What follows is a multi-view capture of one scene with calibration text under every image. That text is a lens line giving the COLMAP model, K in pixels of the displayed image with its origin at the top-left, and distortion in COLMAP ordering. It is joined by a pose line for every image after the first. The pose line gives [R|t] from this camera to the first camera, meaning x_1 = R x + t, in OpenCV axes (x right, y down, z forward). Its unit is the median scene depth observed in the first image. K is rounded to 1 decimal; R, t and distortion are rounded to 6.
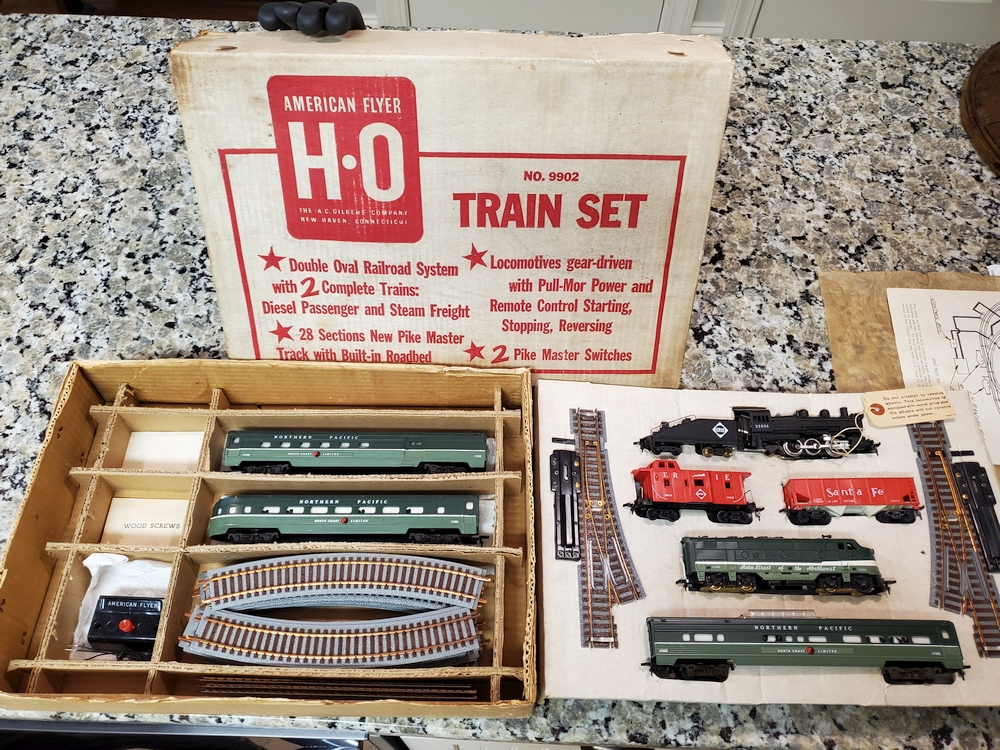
lens RADIAL K [[812.9, 0, 500.0], [0, 812.9, 375.0], [0, 0, 1]] dist [0.009712, 0.004177]
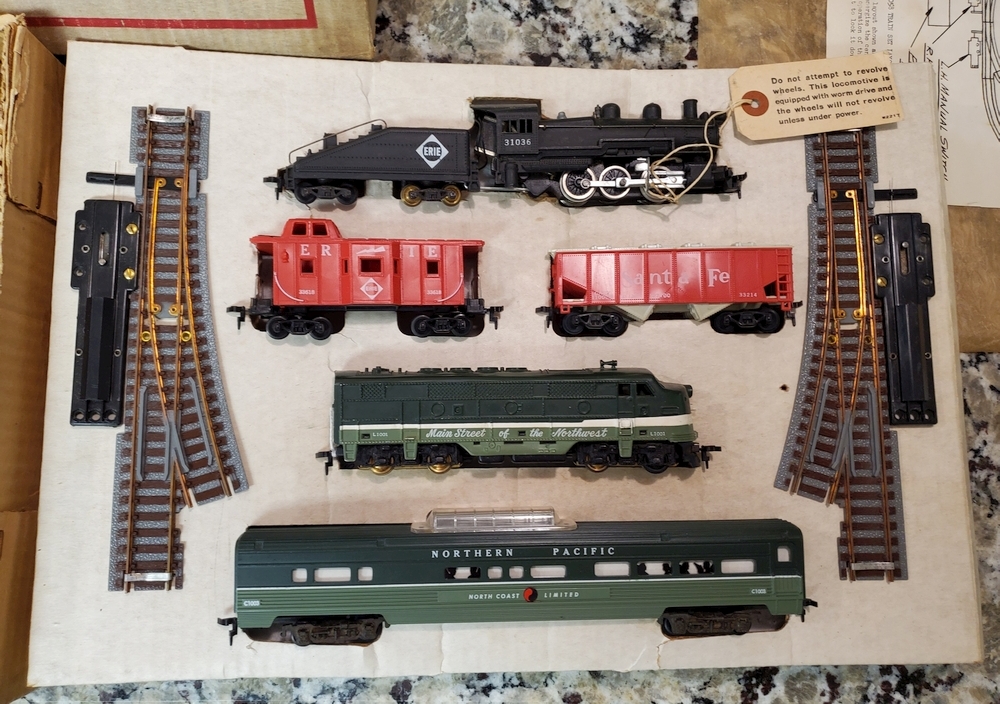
lens RADIAL K [[829.2, 0, 500.3], [0, 829.2, 382.6], [0, 0, 1]] dist [-0.005811, -0.000996]
pose [[0.999364, -0.014490, 0.032575, 0.302648], [-0.000158, 0.911867, 0.410486, -0.012523], [-0.035652, -0.410231, 0.911285, 0.489266]]
